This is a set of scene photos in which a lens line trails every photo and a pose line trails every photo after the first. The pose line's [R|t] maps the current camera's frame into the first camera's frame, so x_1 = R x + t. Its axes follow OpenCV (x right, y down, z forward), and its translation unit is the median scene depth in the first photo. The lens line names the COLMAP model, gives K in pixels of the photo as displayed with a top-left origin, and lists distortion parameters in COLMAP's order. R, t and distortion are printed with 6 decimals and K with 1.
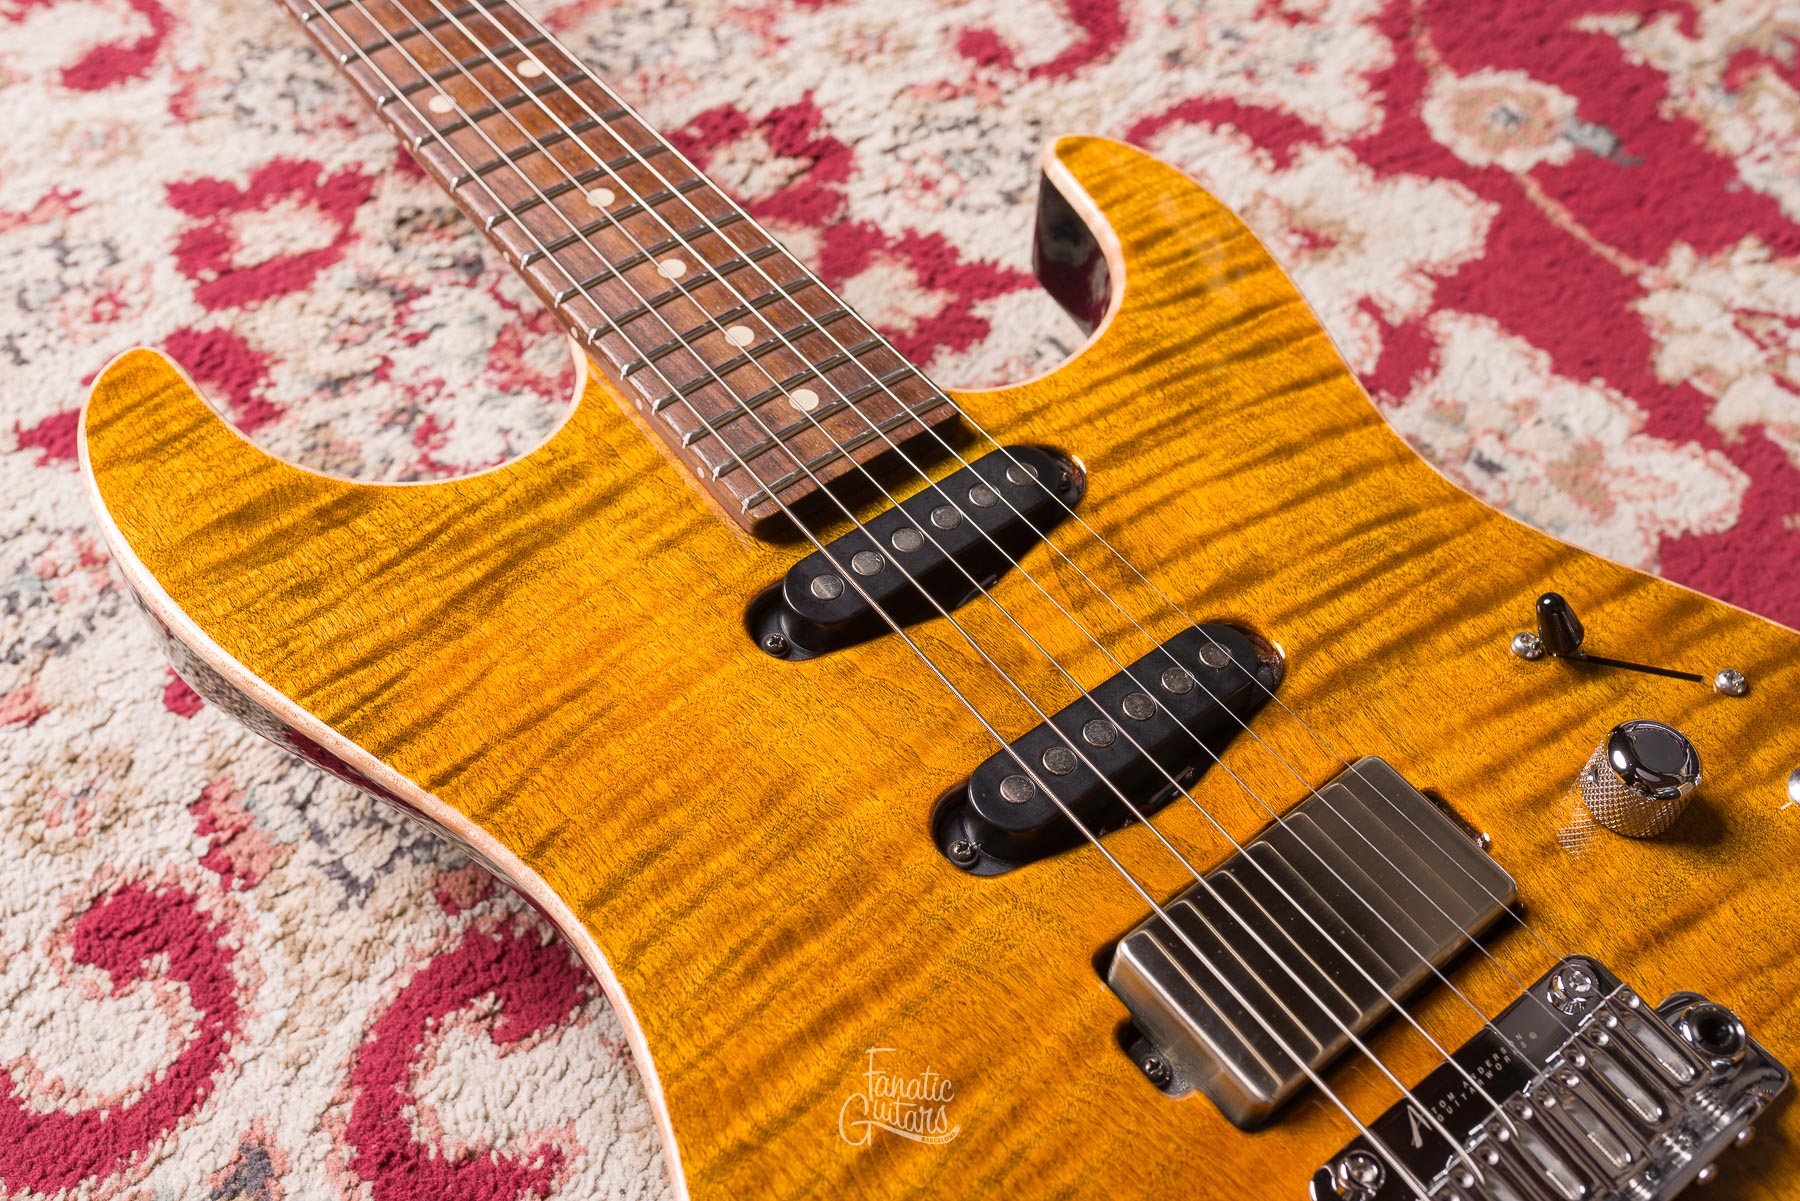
lens RADIAL K [[1757.6, 0, 903.8], [0, 1757.6, 599.2], [0, 0, 1]] dist [0.004586, -0.007823]
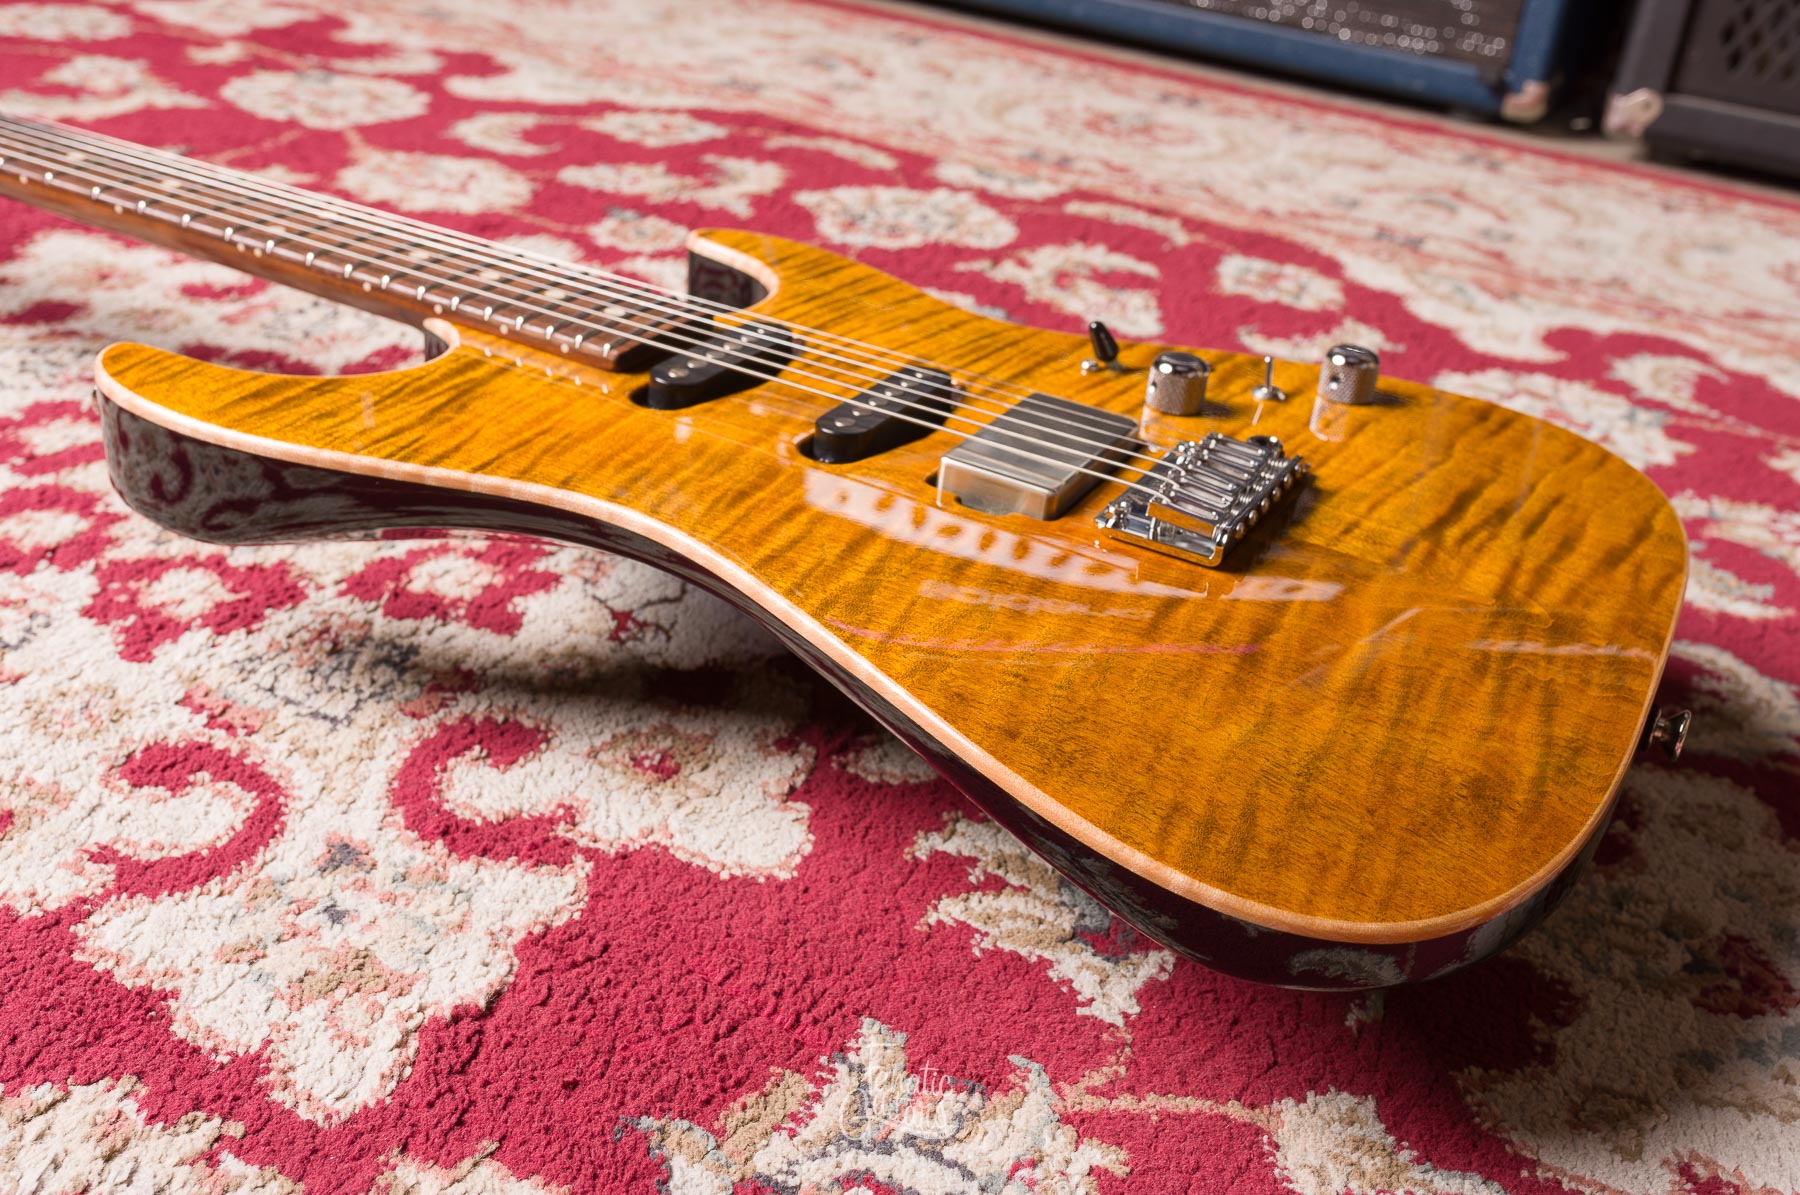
lens RADIAL K [[1855.6, 0, 925.1], [0, 1855.6, 620.7], [0, 0, 1]] dist [-0.000872, 0.001570]
pose [[0.909375, -0.160232, 0.383879, -0.434535], [0.294025, 0.900391, -0.320695, 0.663782], [-0.294256, 0.404502, 0.865905, -0.325395]]
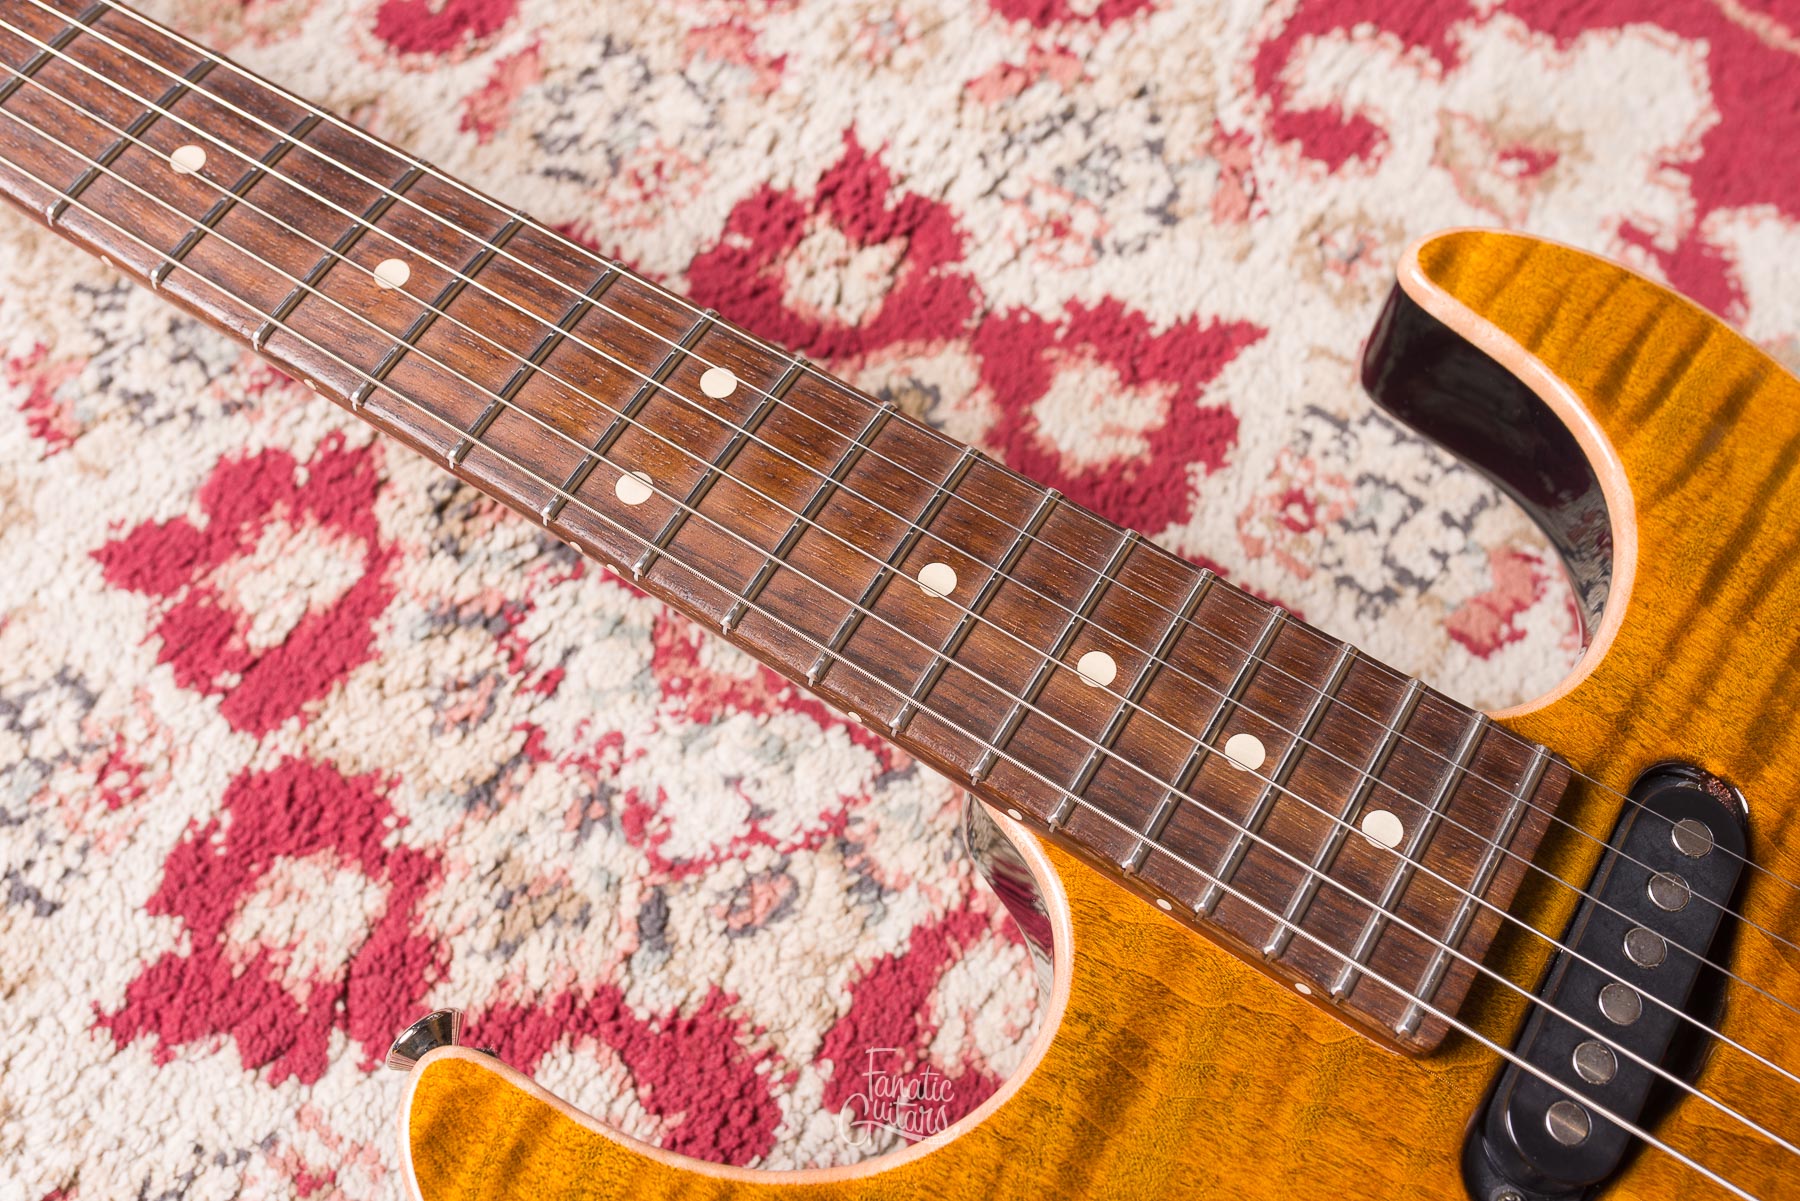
lens RADIAL K [[1752.3, 0, 877.8], [0, 1752.3, 598.6], [0, 0, 1]] dist [0.004314, -0.002567]
pose [[0.940911, -0.316195, 0.121277, -0.287765], [0.284036, 0.931836, 0.225843, -0.392090], [-0.184421, -0.178051, 0.966585, 0.339849]]
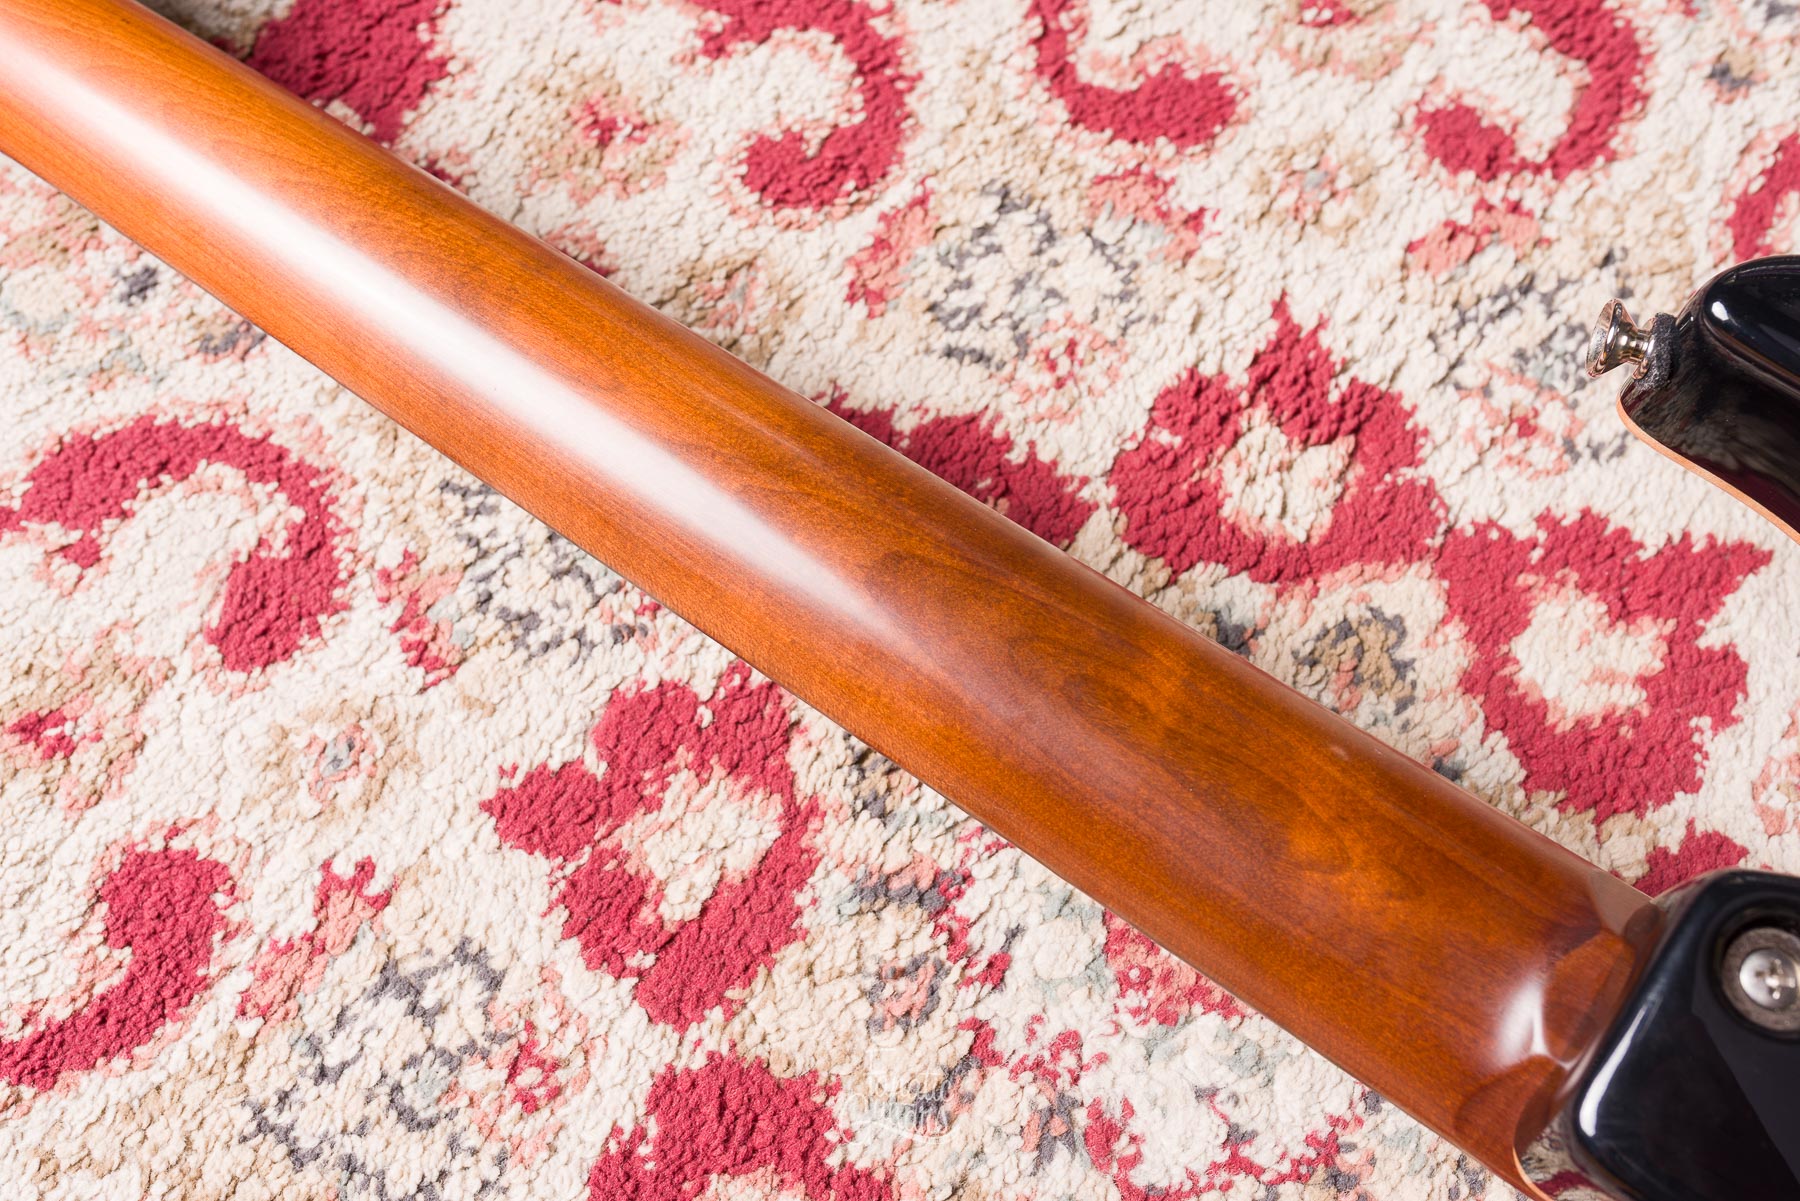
lens RADIAL K [[1728.7, 0, 877.8], [0, 1728.7, 593.7], [0, 0, 1]] dist [0.001420, -0.003575]
pose [[0.950300, -0.304436, 0.065188, -0.405990], [0.276919, 0.922204, 0.269919, -0.597064], [-0.142290, -0.238452, 0.960674, 0.520273]]
